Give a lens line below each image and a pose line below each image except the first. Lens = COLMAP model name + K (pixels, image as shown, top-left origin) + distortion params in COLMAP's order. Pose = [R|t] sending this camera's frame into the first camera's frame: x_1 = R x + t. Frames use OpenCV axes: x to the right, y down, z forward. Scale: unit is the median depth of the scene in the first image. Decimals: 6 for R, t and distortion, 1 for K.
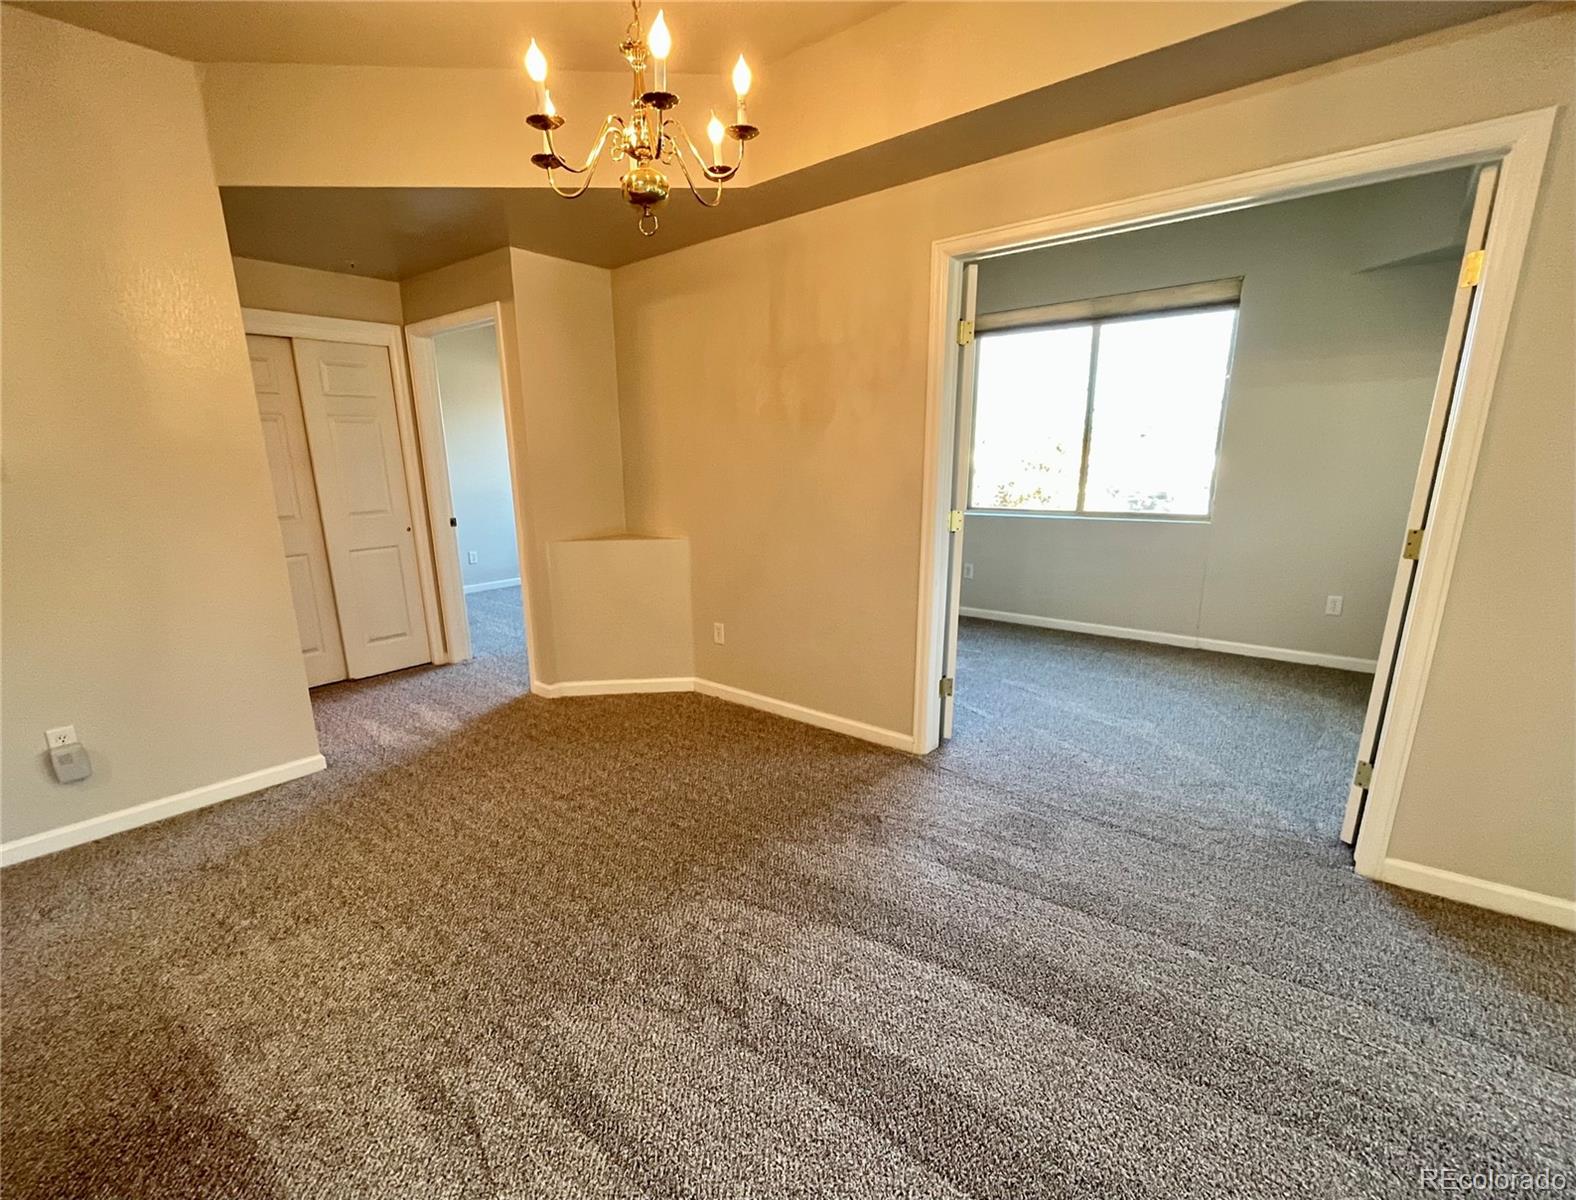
lens RADIAL K [[718.1, 0, 762.5], [0, 718.1, 629.9], [0, 0, 1]] dist [0.000297, -0.000104]
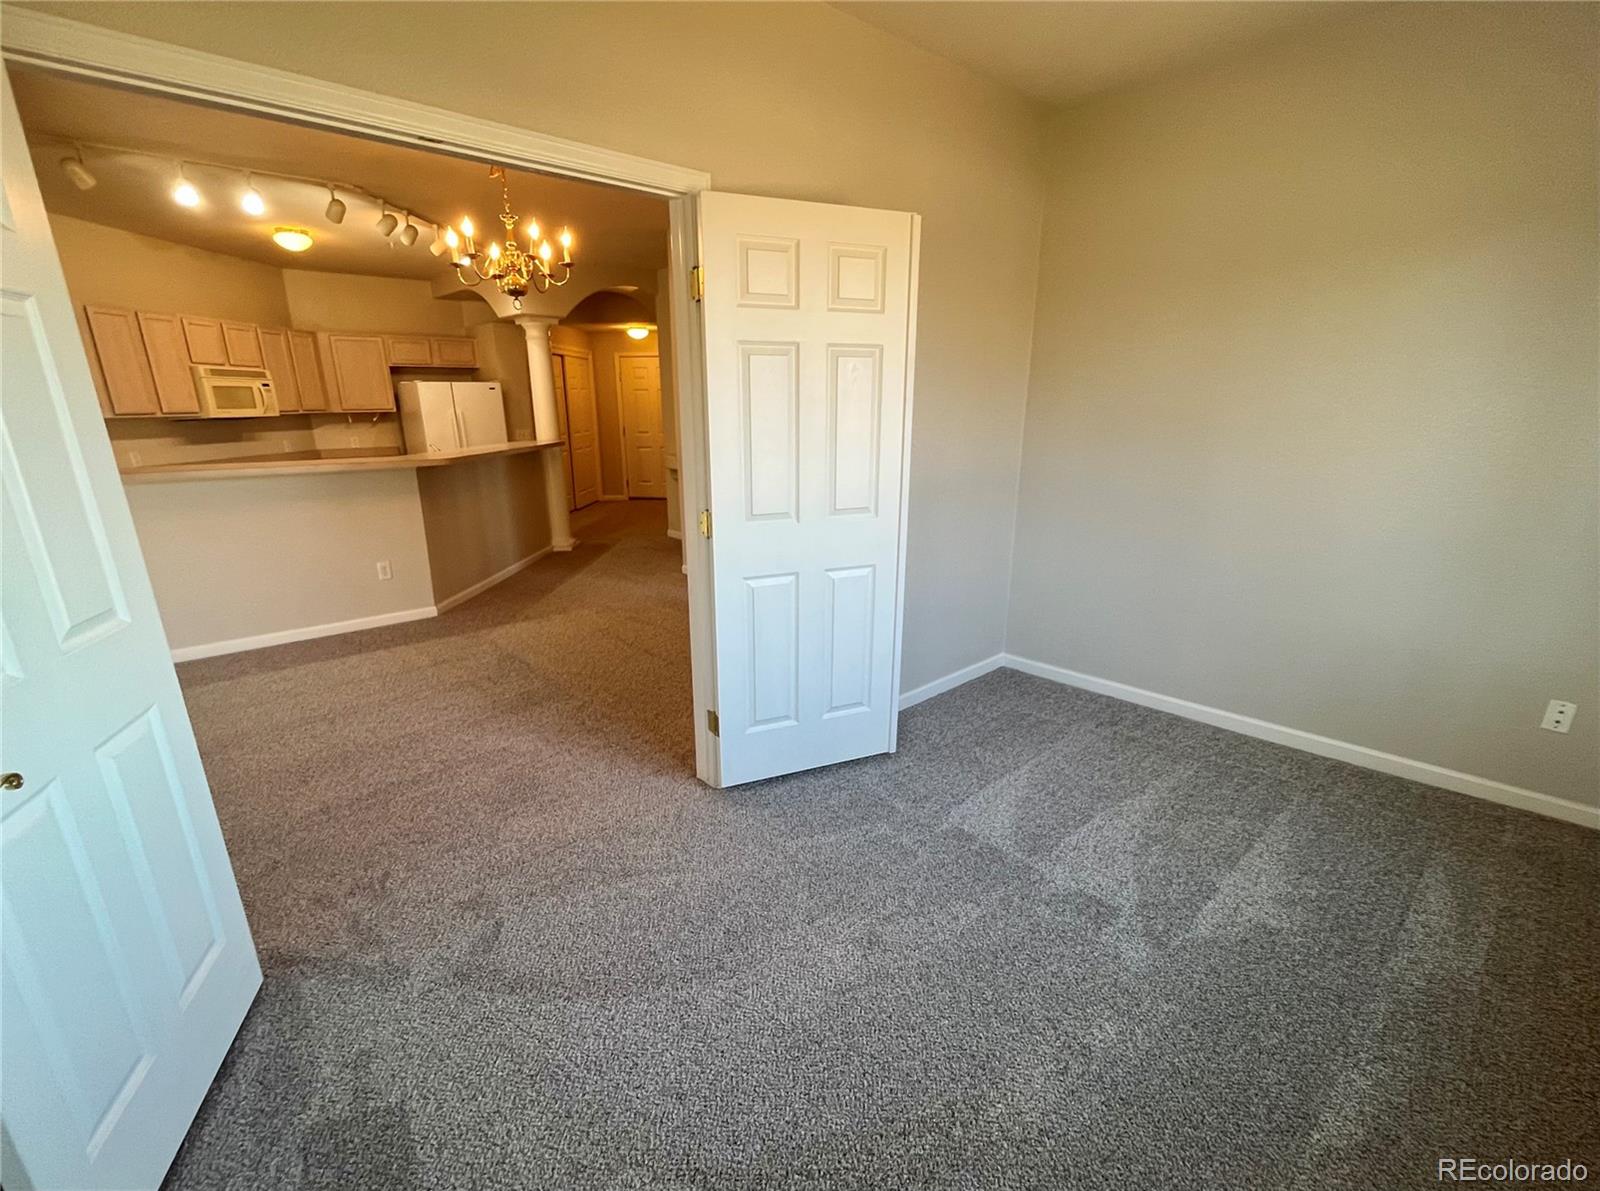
lens RADIAL K [[719.8, 0, 785.3], [0, 719.8, 620.6], [0, 0, 1]] dist [-0.000218, 0.000147]
pose [[-0.121319, 0.305791, -0.944338, 0.789938], [-0.237208, 0.914869, 0.326722, -0.252331], [0.963854, 0.263642, -0.038454, 0.869305]]
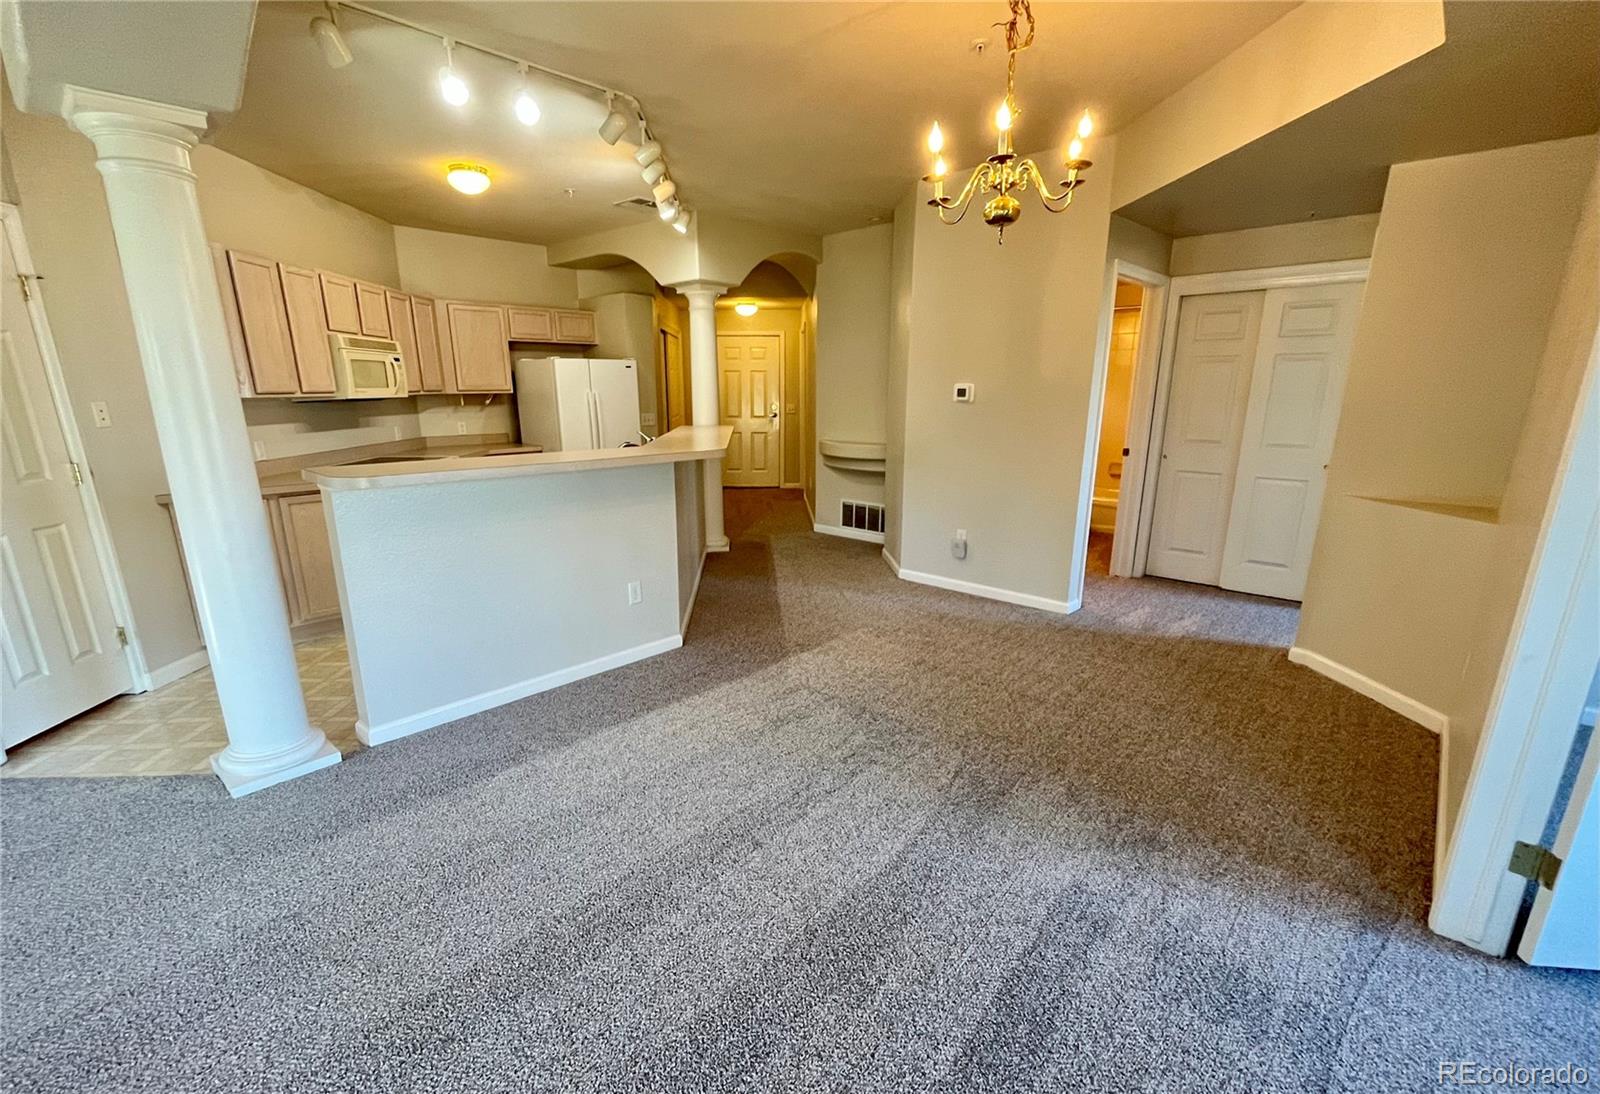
lens RADIAL K [[697.5, 0, 783.5], [0, 697.5, 573.2], [0, 0, 1]] dist [0.000053, -0.000060]
pose [[-0.043057, 0.274112, -0.960734, 0.567593], [-0.241998, 0.930127, 0.276225, -0.099719], [0.969321, 0.244389, 0.026286, 0.321238]]
